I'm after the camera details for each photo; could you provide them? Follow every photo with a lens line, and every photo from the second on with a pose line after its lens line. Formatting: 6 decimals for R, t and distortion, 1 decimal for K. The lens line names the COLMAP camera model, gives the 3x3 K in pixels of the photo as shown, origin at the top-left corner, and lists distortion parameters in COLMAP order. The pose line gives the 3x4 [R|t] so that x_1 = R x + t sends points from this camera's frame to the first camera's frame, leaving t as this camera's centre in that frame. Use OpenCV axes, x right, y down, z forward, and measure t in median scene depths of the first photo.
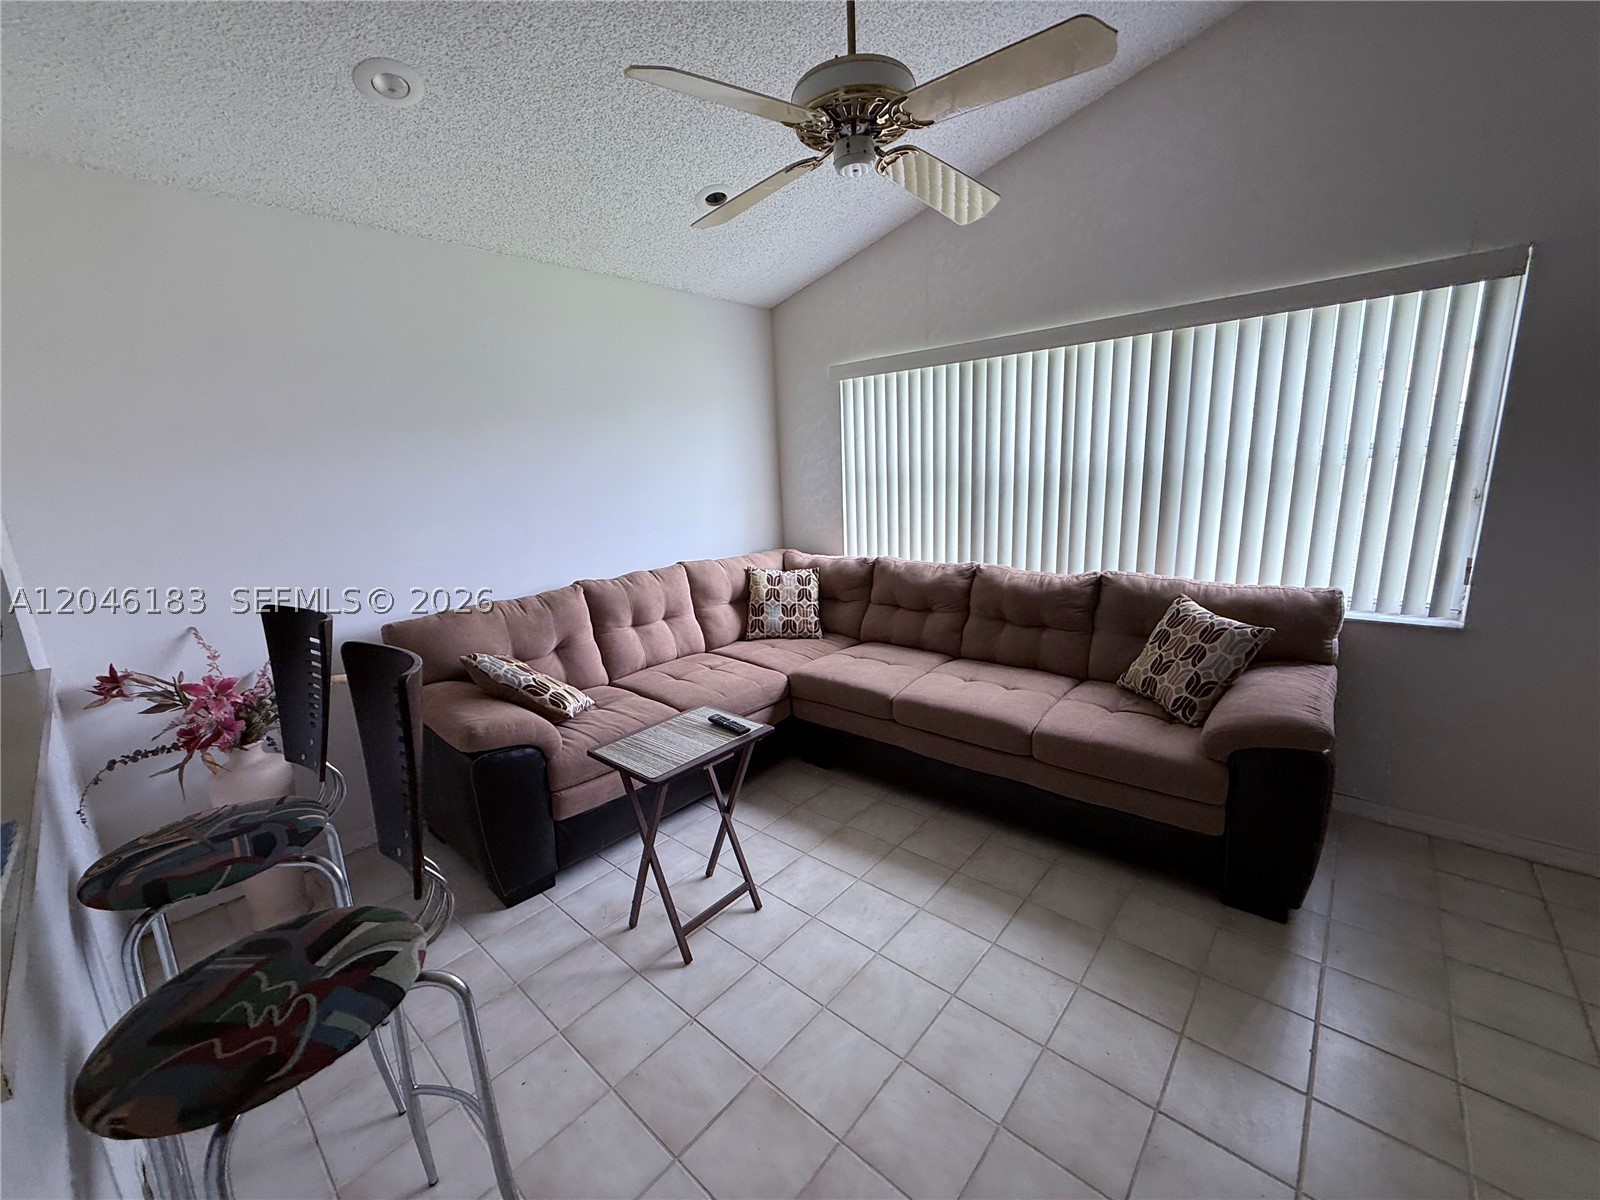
lens RADIAL K [[637.9, 0, 802.9], [0, 637.9, 596.0], [0, 0, 1]] dist [0.002919, -0.000243]
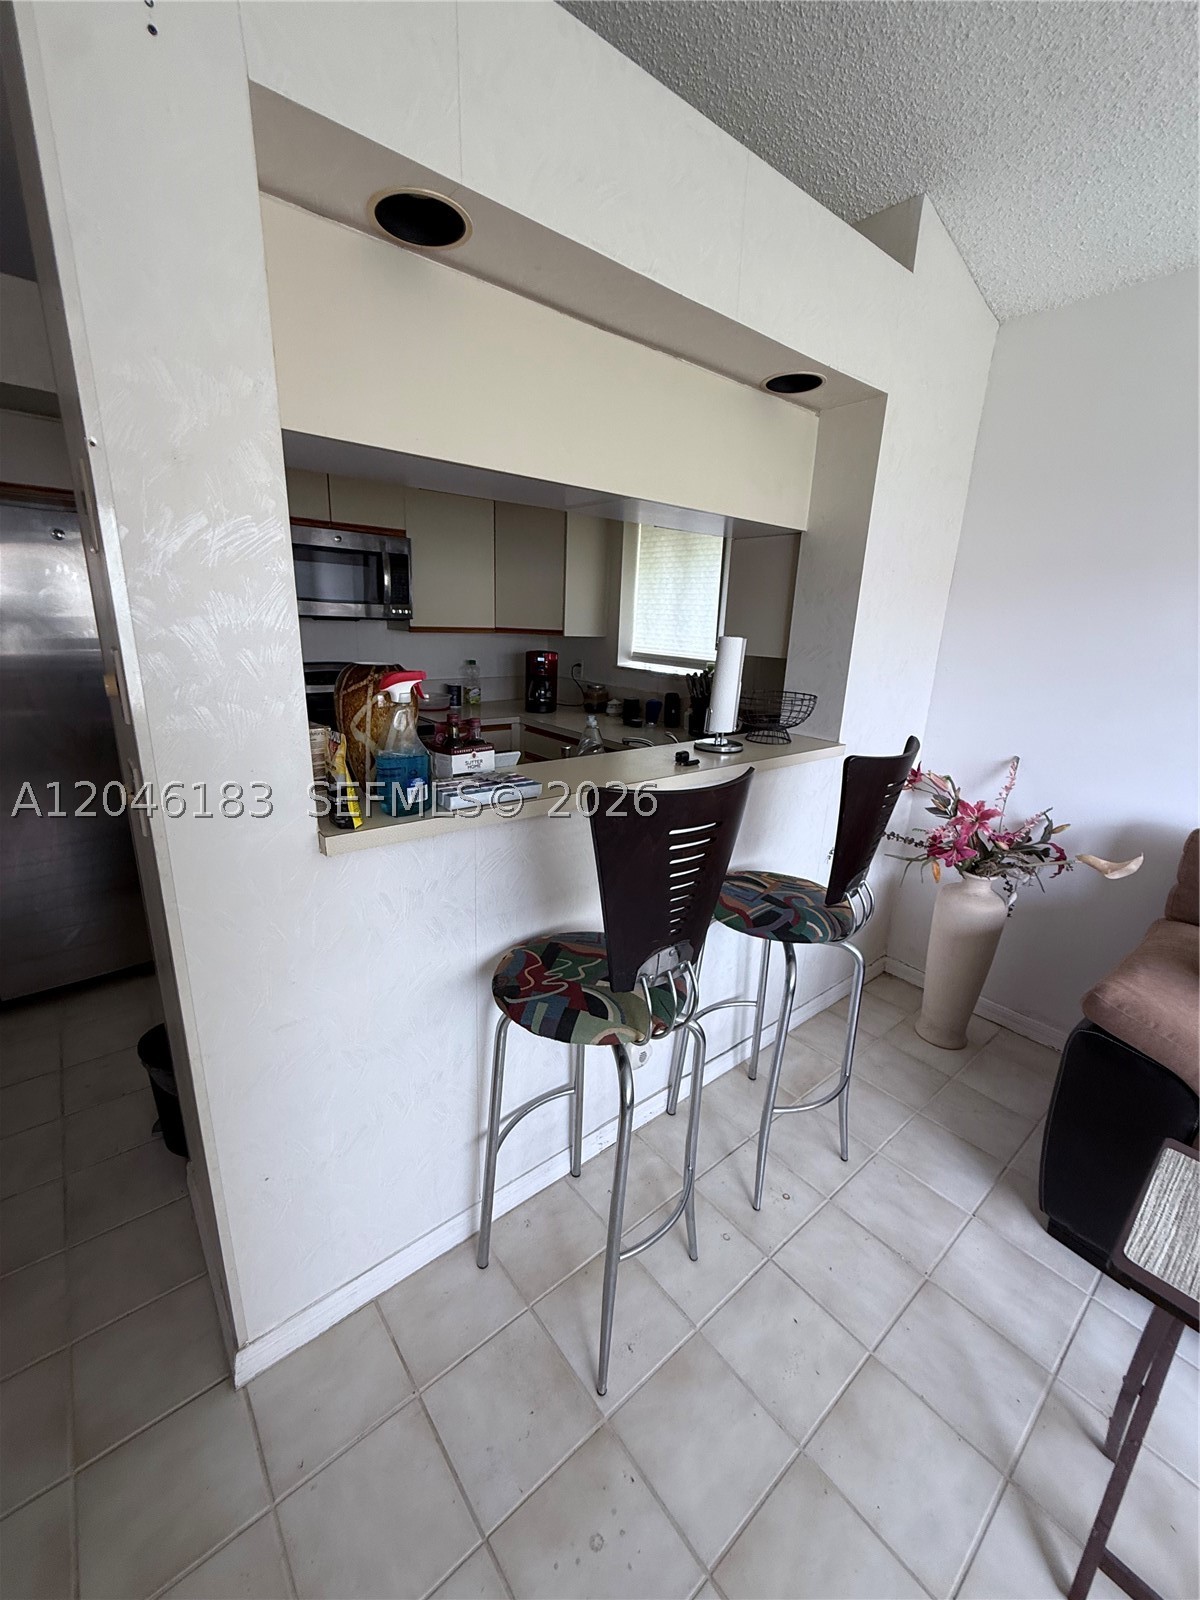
lens RADIAL K [[637.9, 0, 599.0], [0, 637.9, 796.5], [0, 0, 1]] dist [0.002919, -0.000243]
pose [[-0.166601, 0.302508, -0.938474, 0.143634], [-0.224755, 0.915069, 0.334863, -0.083646], [0.960067, 0.266716, -0.084462, 0.434490]]
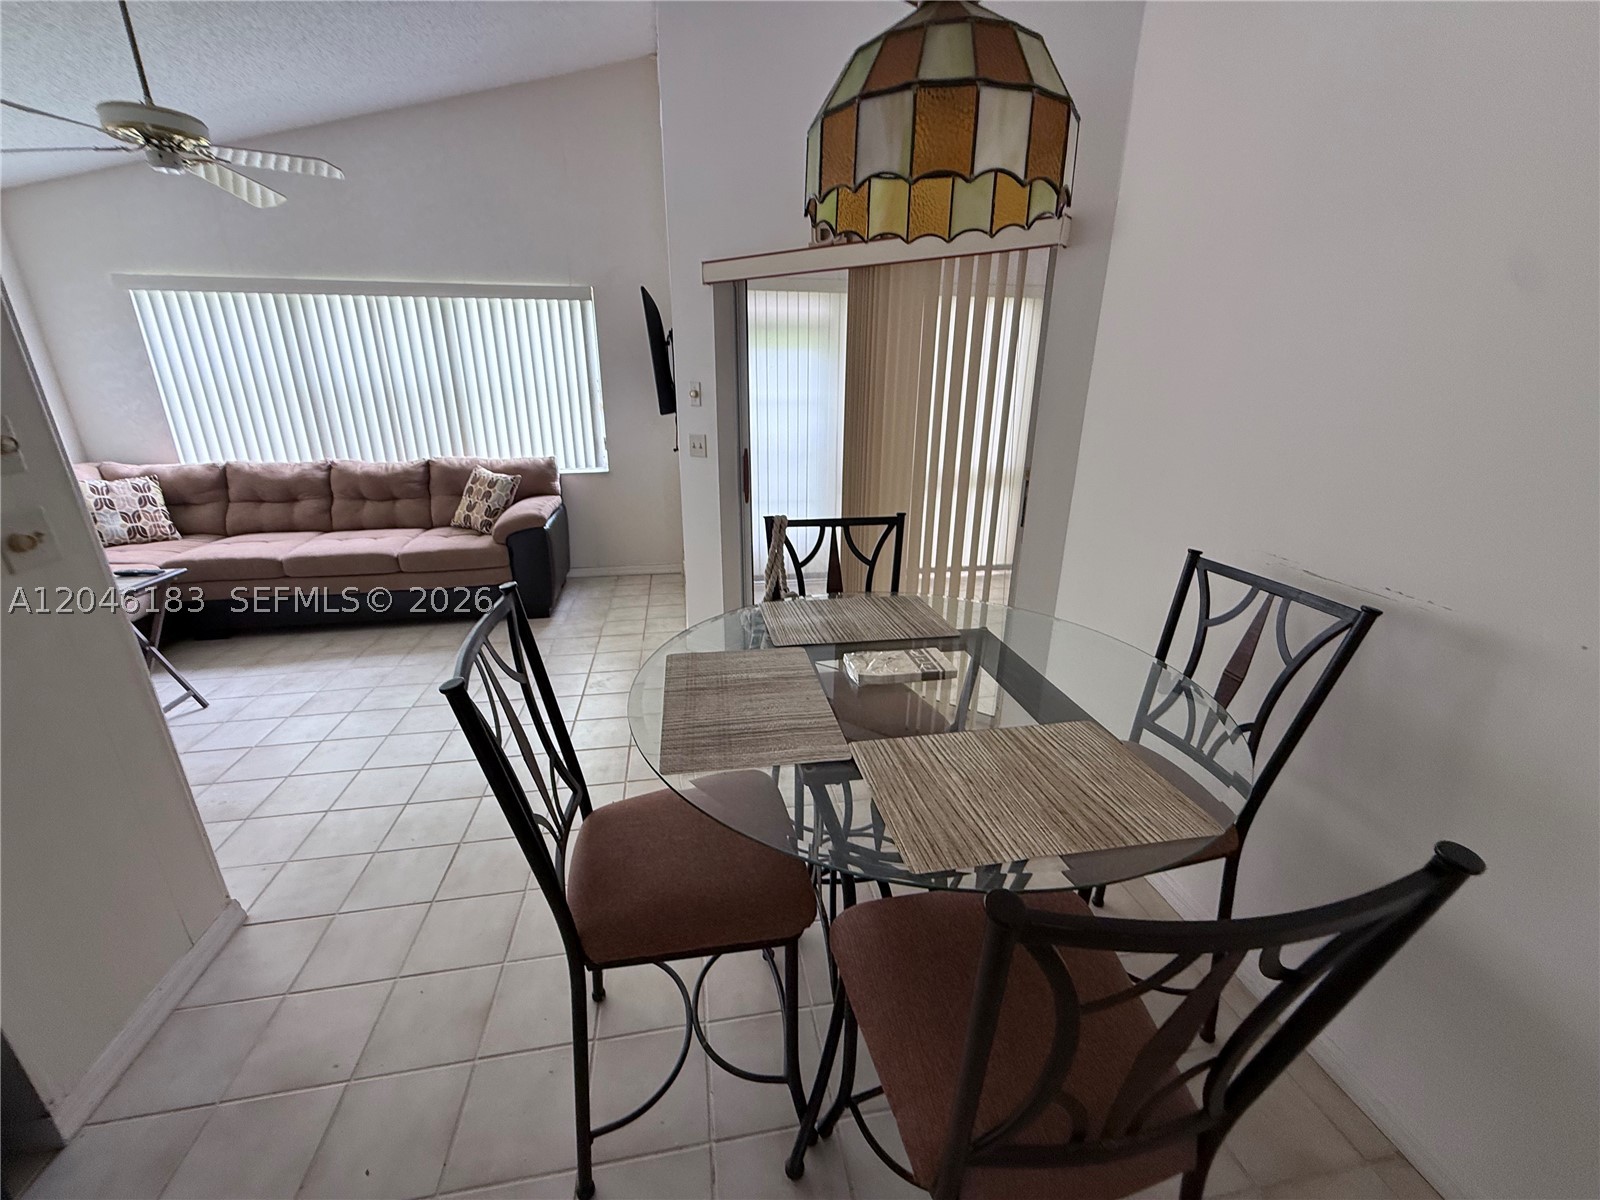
lens RADIAL K [[637.9, 0, 791.1], [0, 637.9, 598.6], [0, 0, 1]] dist [0.002919, -0.000243]
pose [[0.628736, -0.209820, 0.748777, -0.185542], [0.128467, 0.977705, 0.166099, 0.140701], [-0.766934, -0.008239, 0.641673, -0.603886]]
